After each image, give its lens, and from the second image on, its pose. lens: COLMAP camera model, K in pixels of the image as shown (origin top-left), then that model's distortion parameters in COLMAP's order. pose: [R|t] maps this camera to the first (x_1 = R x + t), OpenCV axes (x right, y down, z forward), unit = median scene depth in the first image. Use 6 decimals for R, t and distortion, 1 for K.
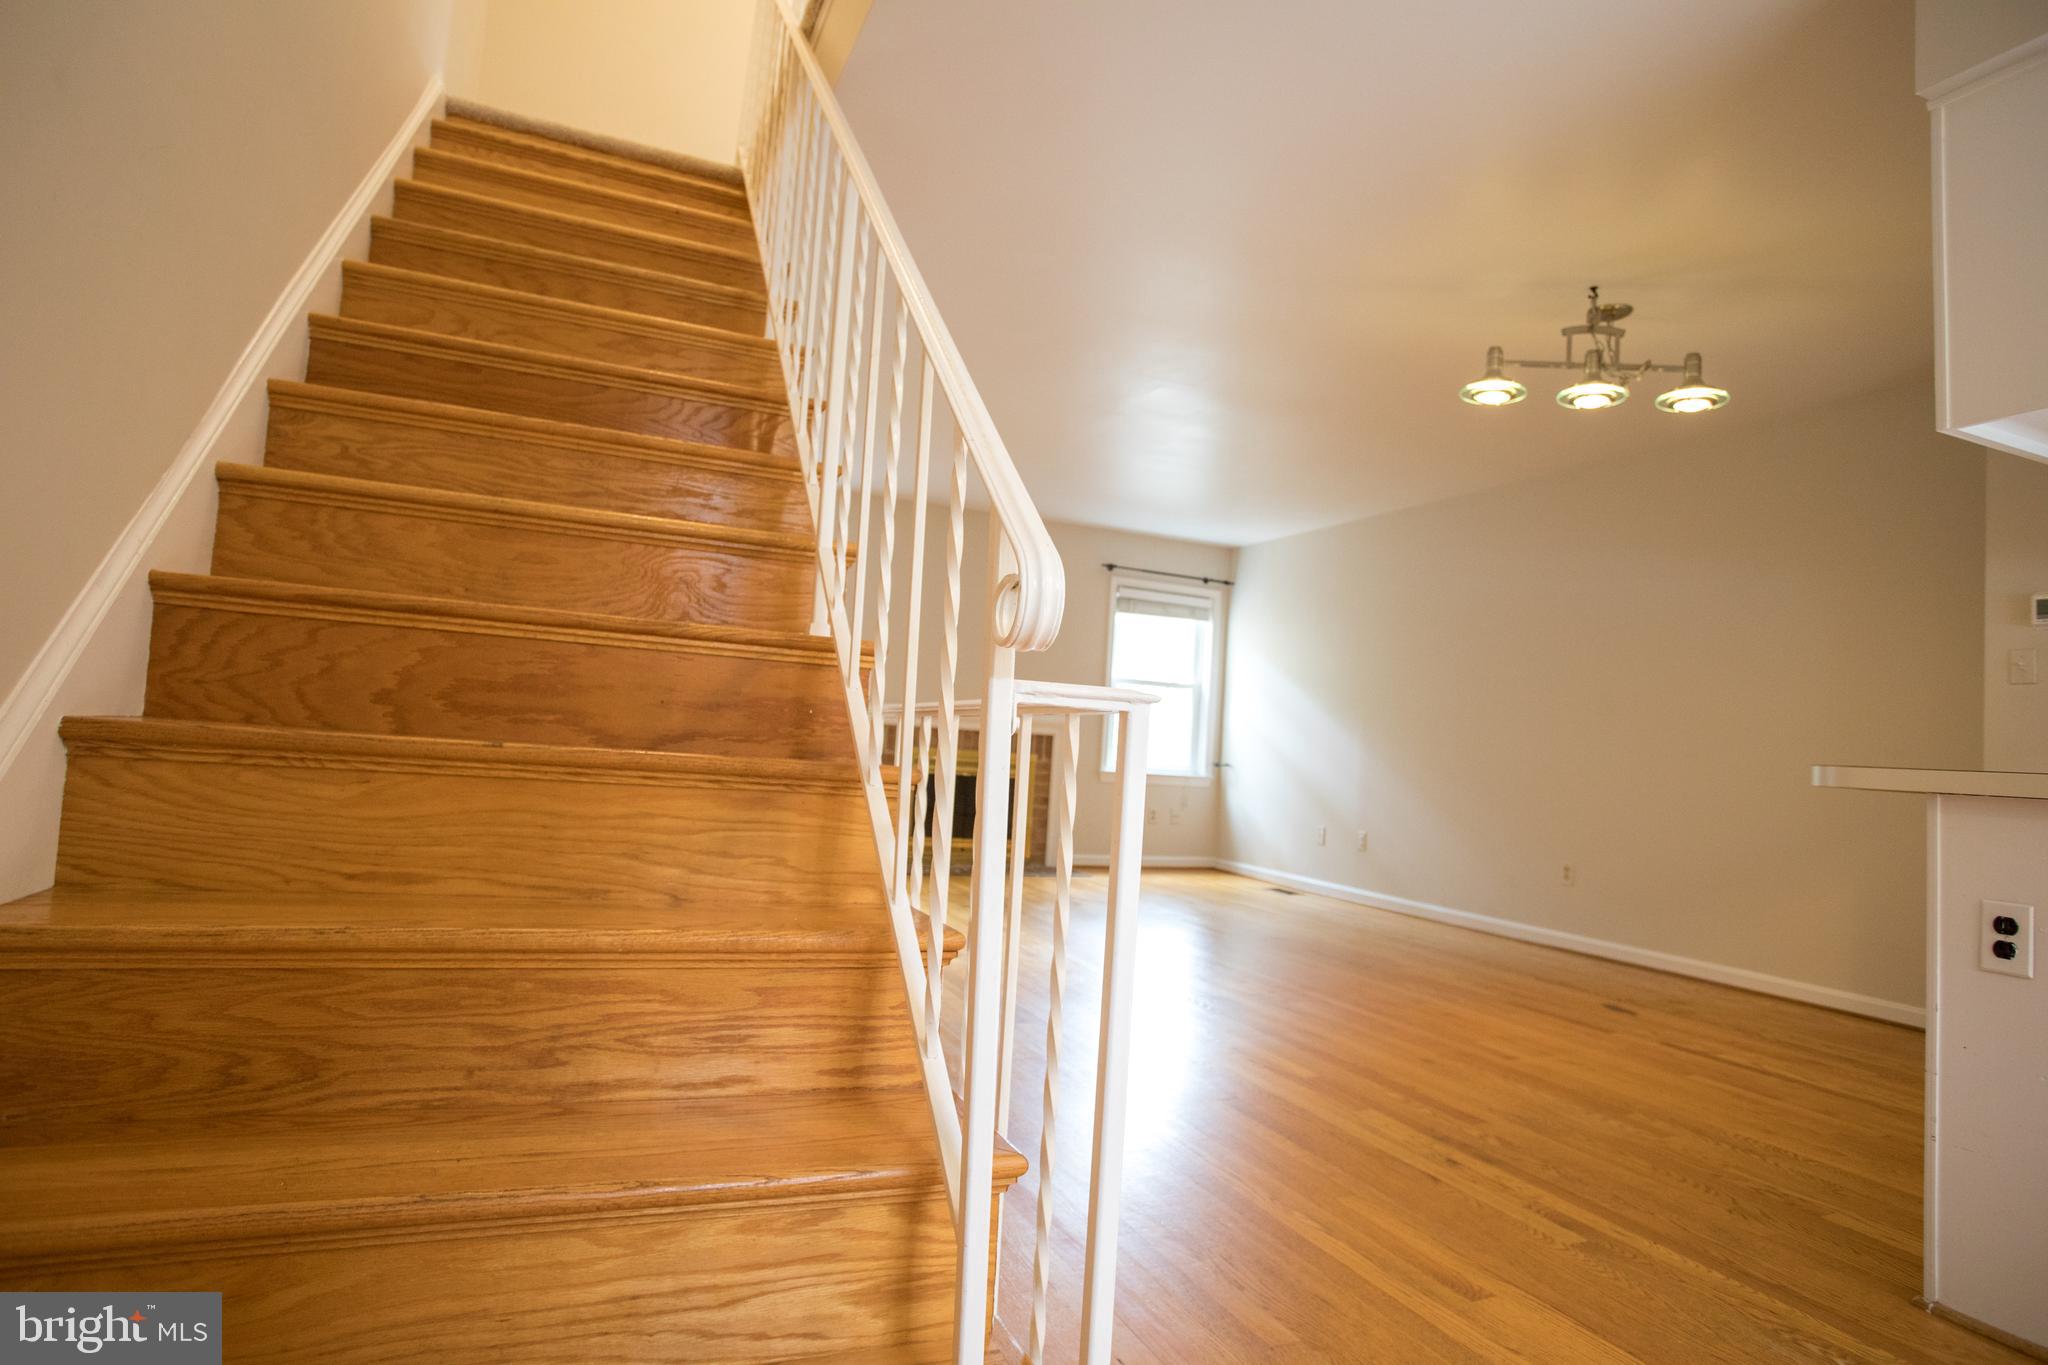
lens RADIAL K [[1102.2, 0, 1022.0], [0, 1102.2, 666.8], [0, 0, 1]] dist [-0.063537, 0.036366]
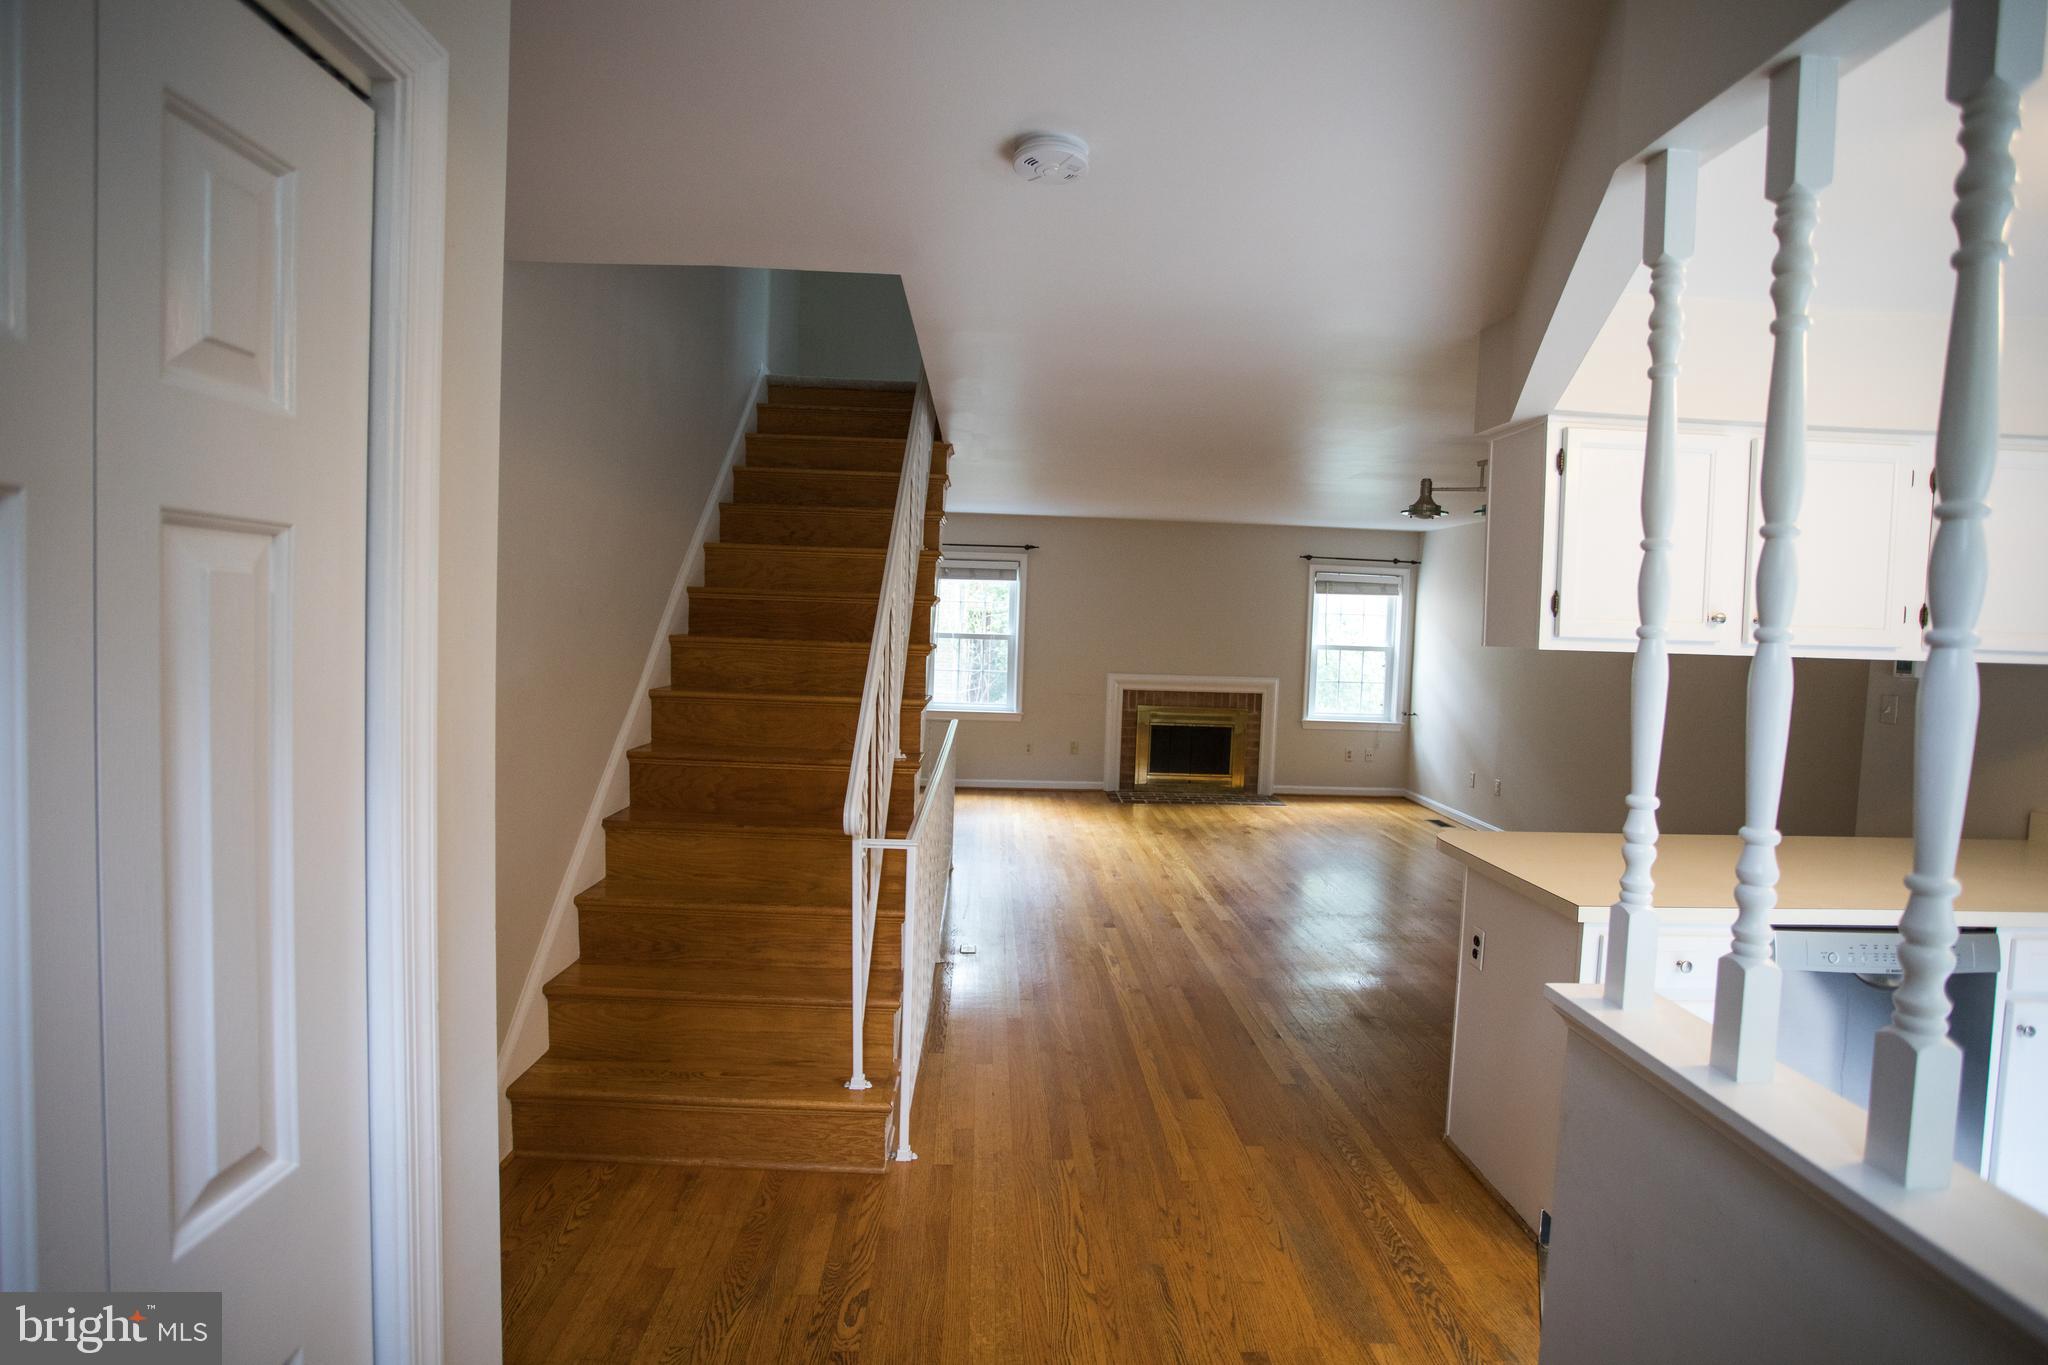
lens RADIAL K [[994.7, 0, 1025.6], [0, 994.7, 667.1], [0, 0, 1]] dist [-0.064418, 0.024870]
pose [[0.933540, -0.012993, -0.358237, 0.807252], [0.050367, 0.994184, 0.095194, -0.402206], [0.354916, -0.106911, 0.928765, -0.725580]]
